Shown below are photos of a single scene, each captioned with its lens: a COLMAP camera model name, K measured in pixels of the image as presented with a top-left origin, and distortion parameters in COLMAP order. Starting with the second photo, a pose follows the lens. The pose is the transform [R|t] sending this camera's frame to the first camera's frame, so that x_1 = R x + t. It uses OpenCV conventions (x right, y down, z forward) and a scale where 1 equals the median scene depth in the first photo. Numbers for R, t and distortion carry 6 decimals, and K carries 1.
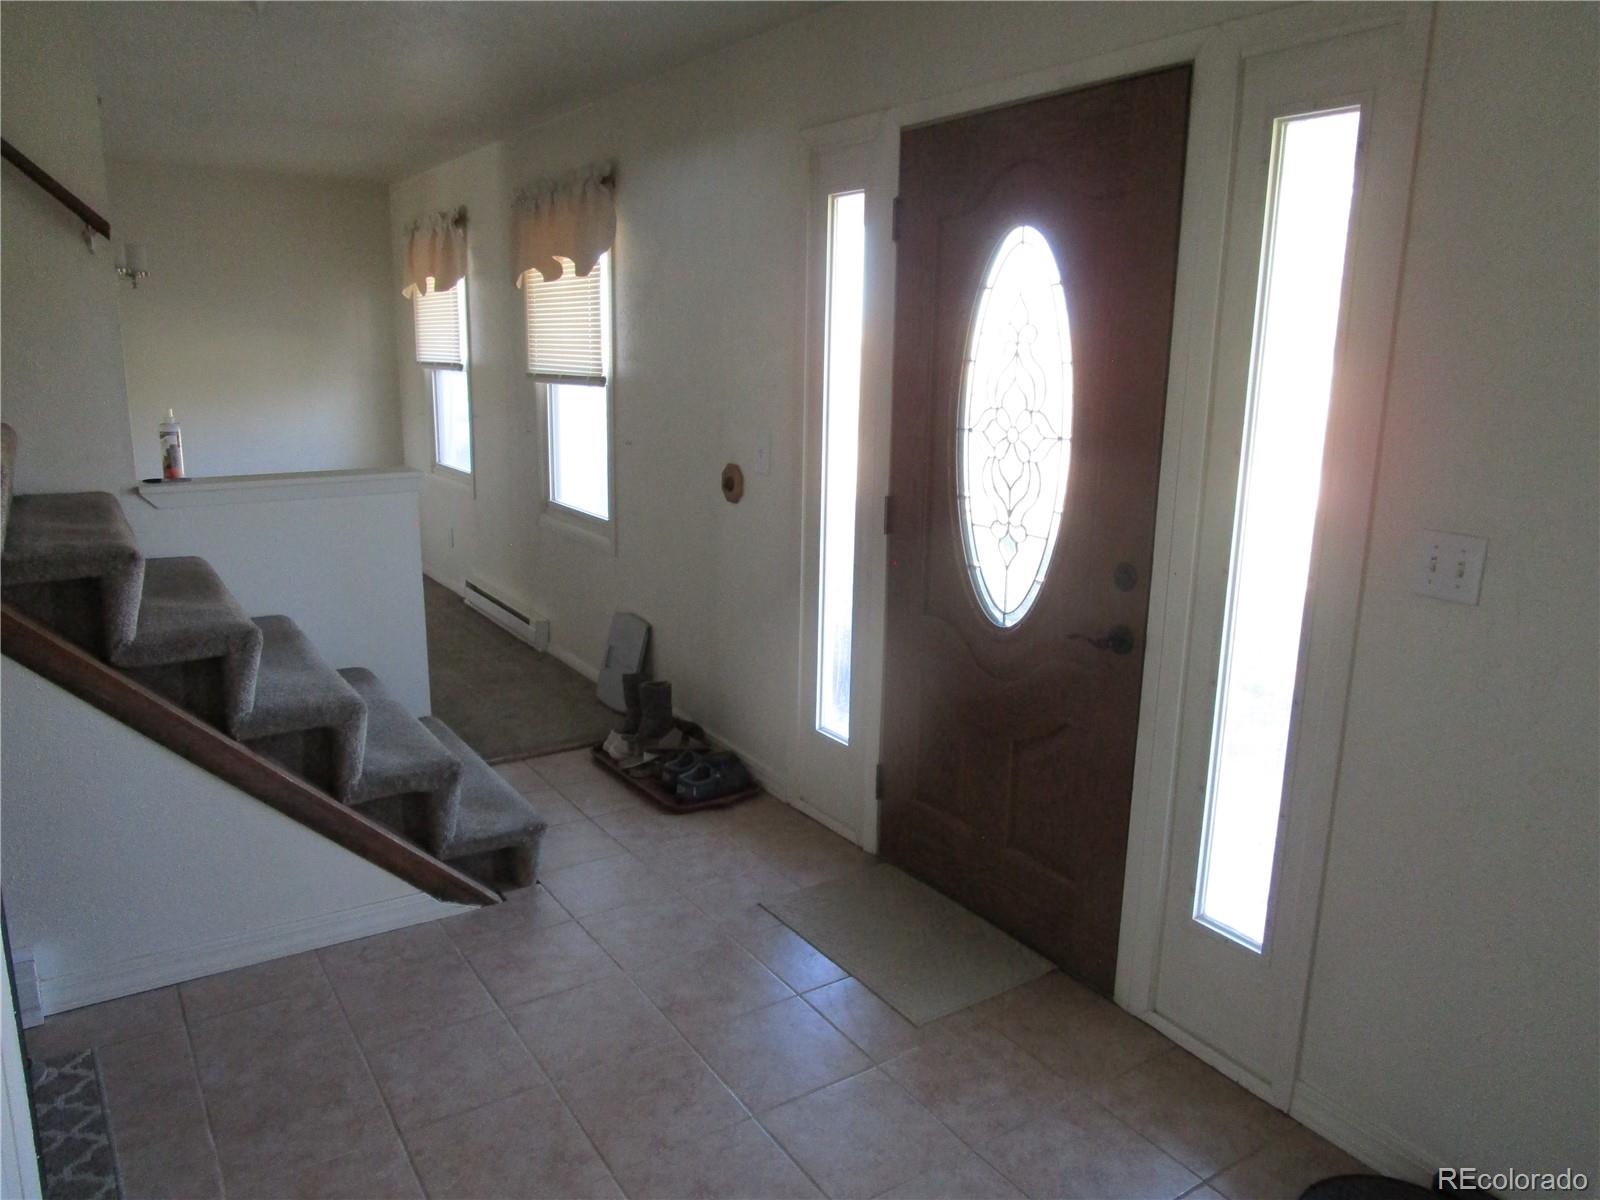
lens RADIAL K [[1144.3, 0, 798.1], [0, 1144.3, 597.9], [0, 0, 1]] dist [-0.026935, 0.008653]
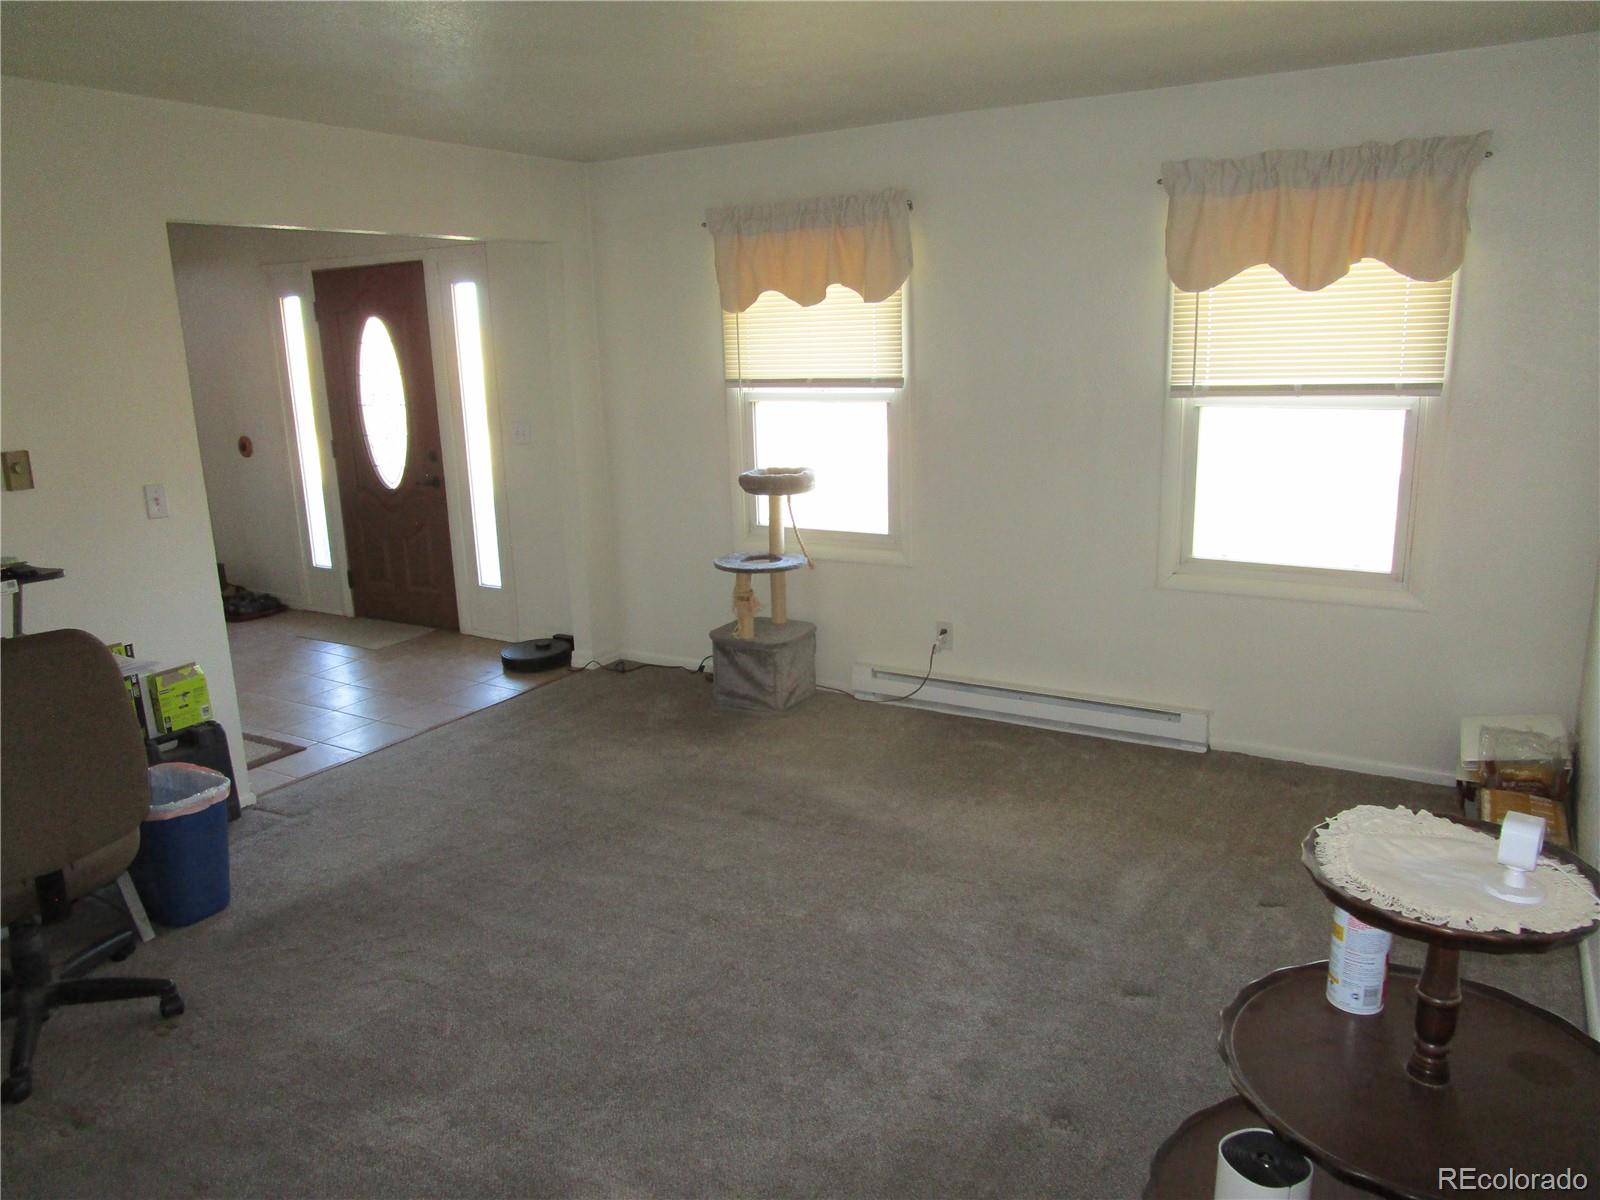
lens RADIAL K [[1144.3, 0, 798.1], [0, 1144.3, 597.9], [0, 0, 1]] dist [-0.026935, 0.008653]
pose [[0.899423, -0.146256, 0.411884, -0.058863], [0.141644, 0.989031, 0.041890, 0.244640], [-0.413493, 0.020664, 0.910273, -1.329979]]
